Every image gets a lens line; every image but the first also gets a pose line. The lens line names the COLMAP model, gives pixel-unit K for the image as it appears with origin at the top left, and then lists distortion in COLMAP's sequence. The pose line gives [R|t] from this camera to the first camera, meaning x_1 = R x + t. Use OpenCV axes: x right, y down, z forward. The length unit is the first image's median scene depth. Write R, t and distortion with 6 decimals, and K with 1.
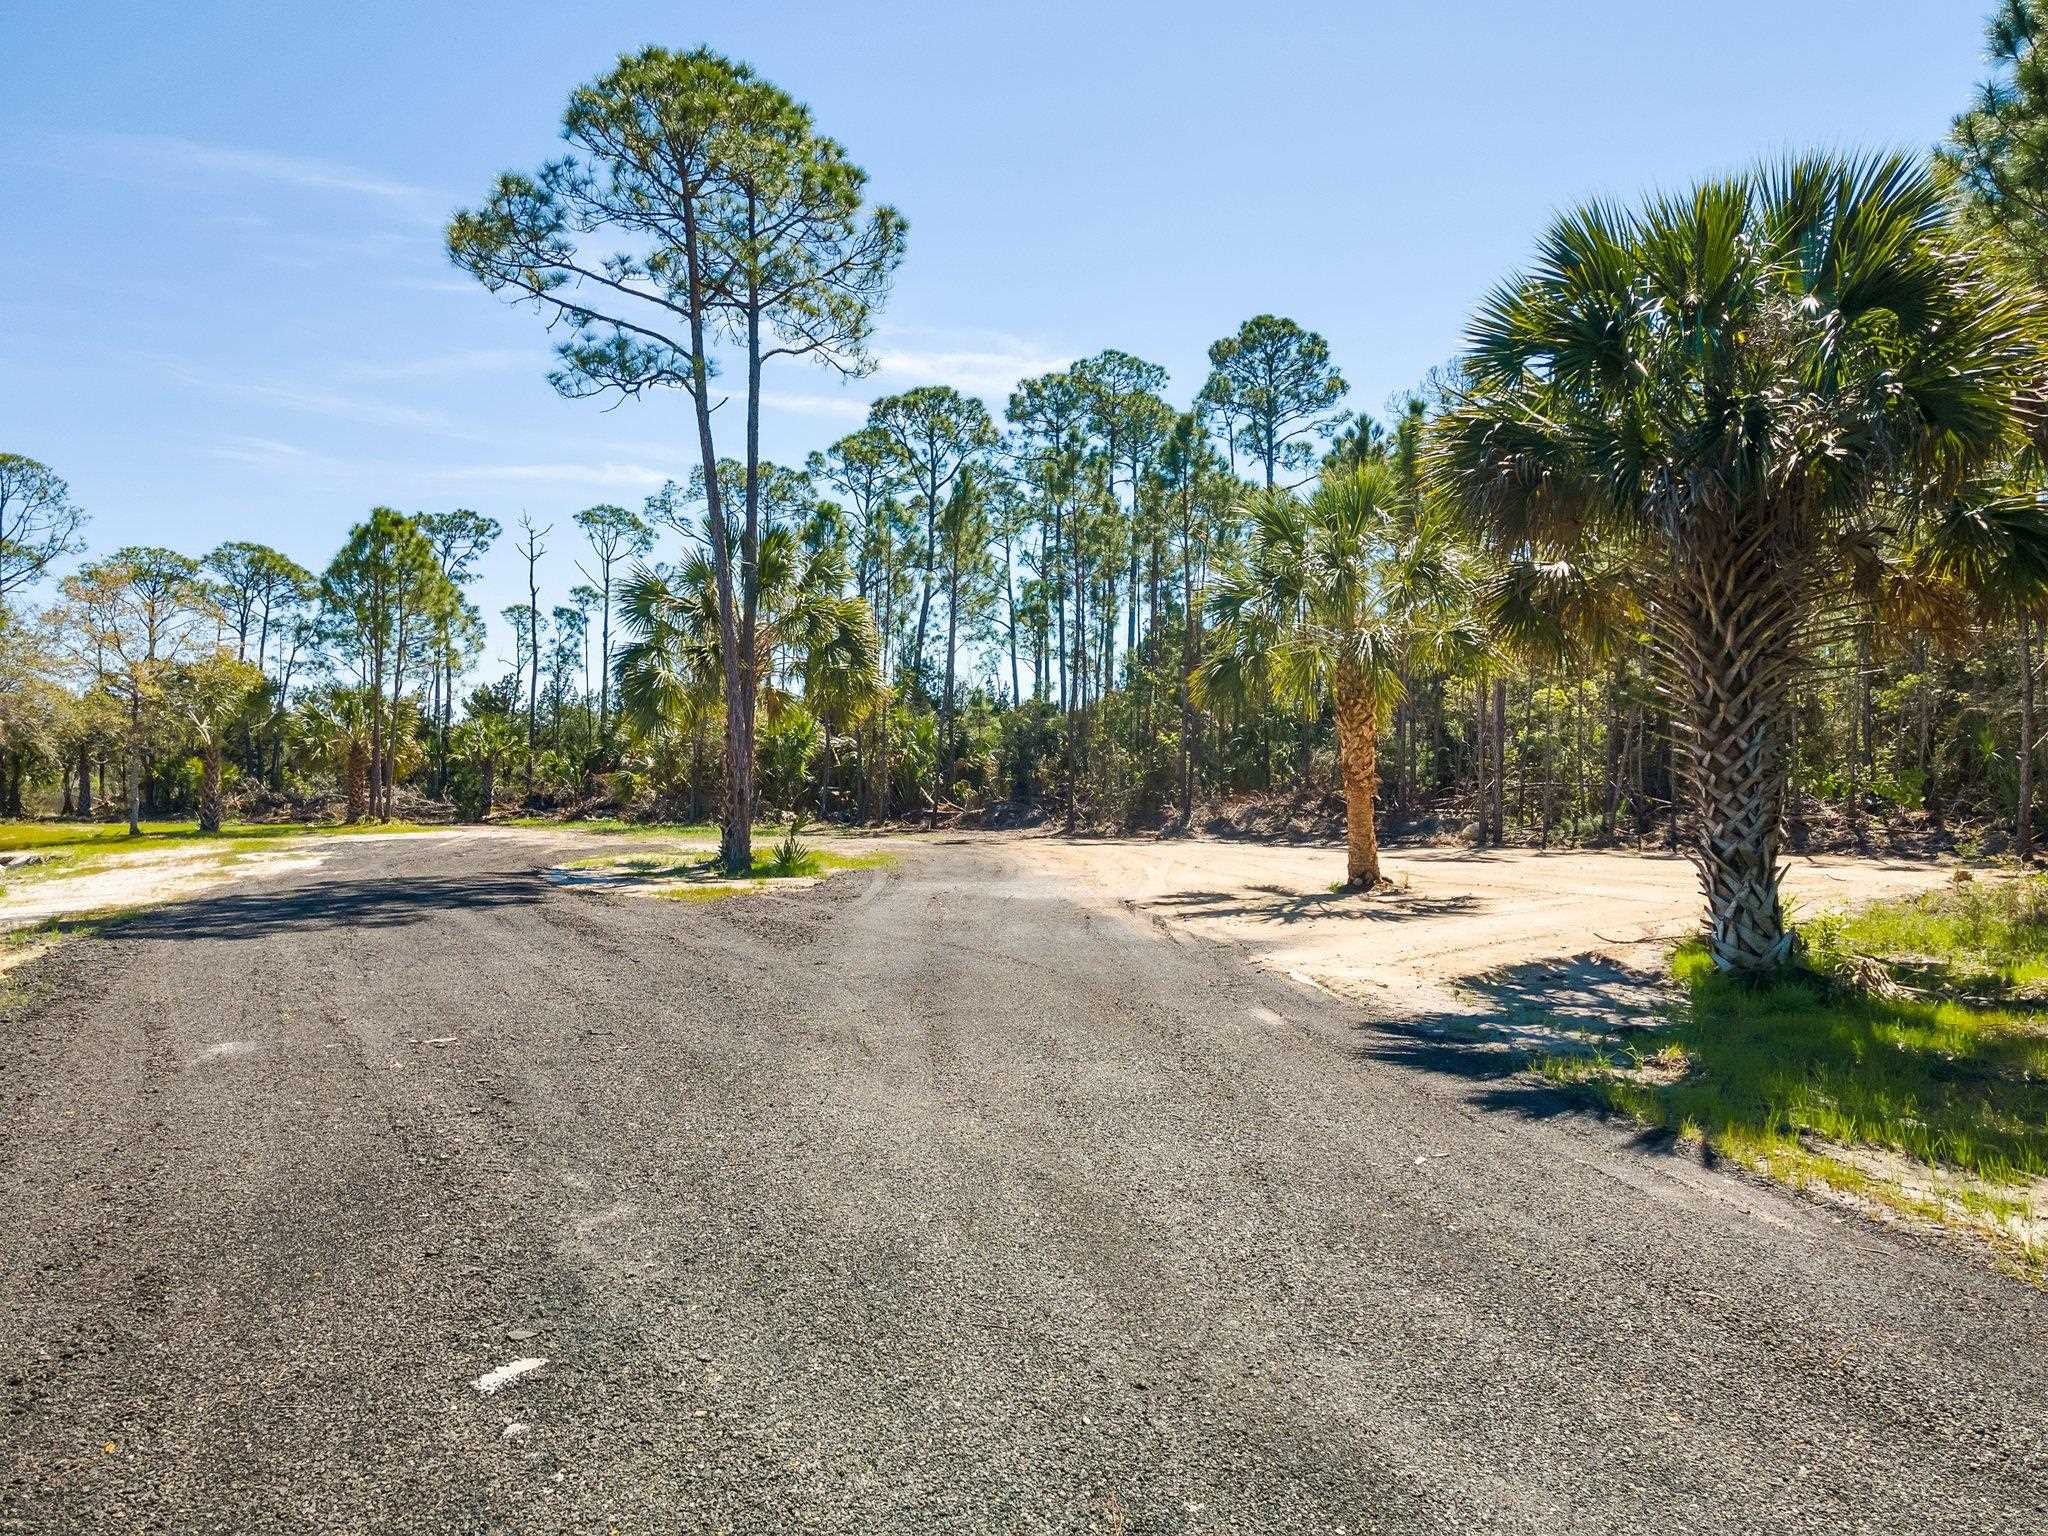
lens RADIAL K [[1492.6, 0, 1007.9], [0, 1492.6, 768.4], [0, 0, 1]] dist [0.032292, 0.023492]
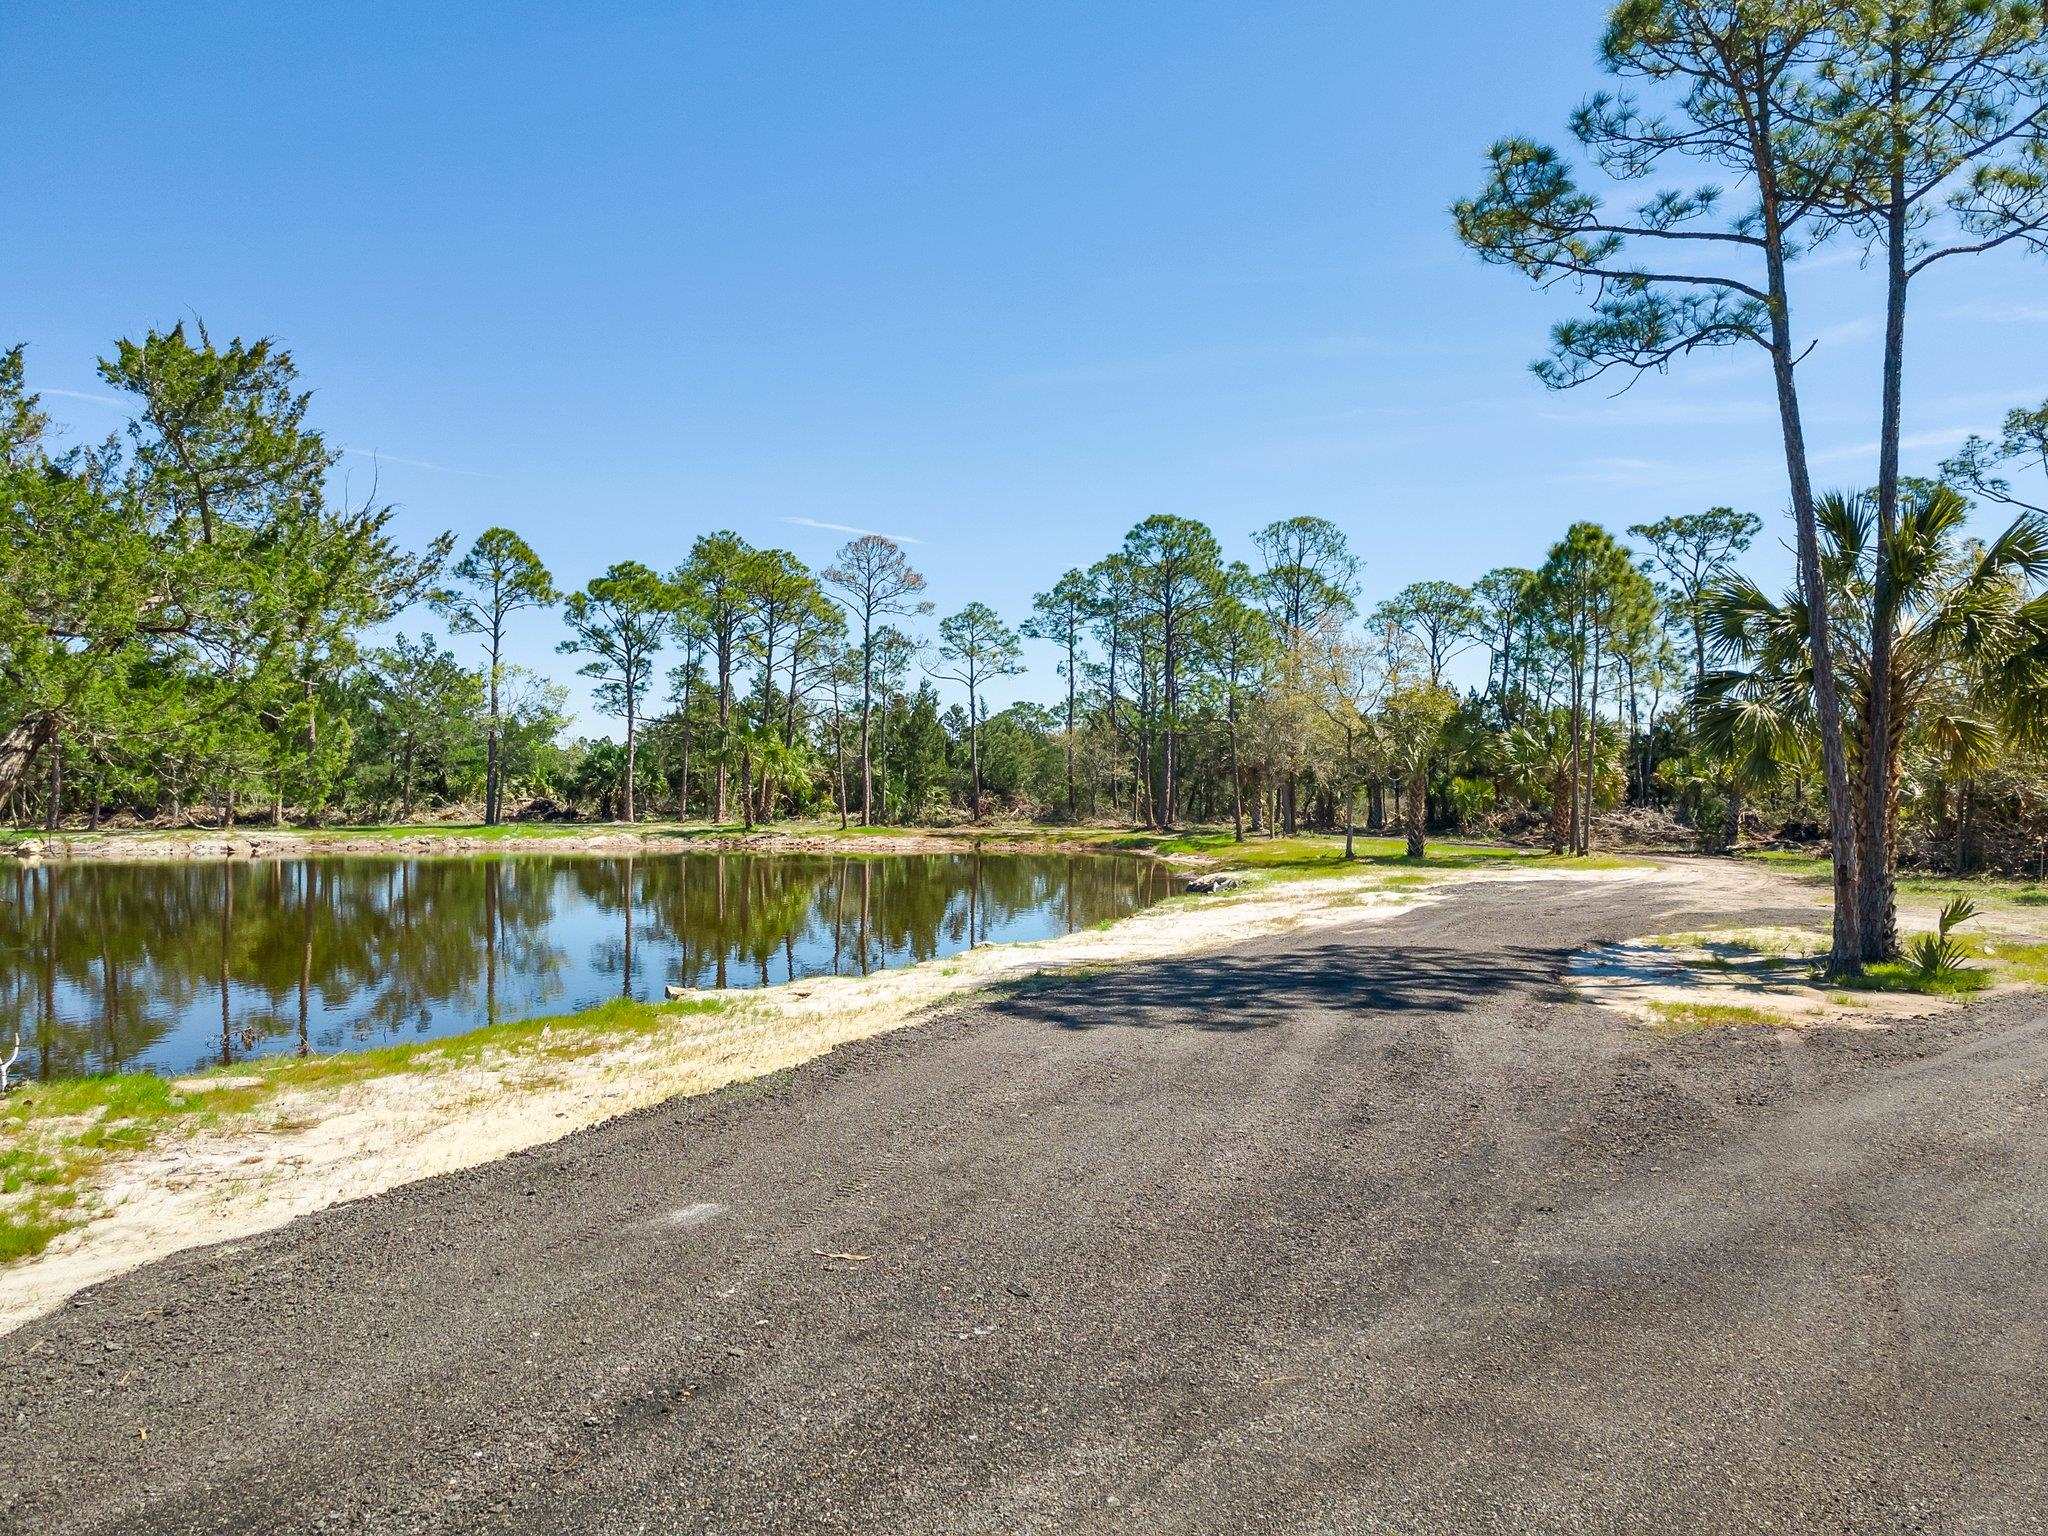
lens RADIAL K [[1492.6, 0, 1028.3], [0, 1492.6, 762.2], [0, 0, 1]] dist [0.032292, 0.023492]
pose [[0.661153, -0.000541, -0.750251, 0.057923], [-0.003030, 0.999990, -0.003391, -0.015983], [0.750245, 0.004515, 0.661144, 0.099101]]
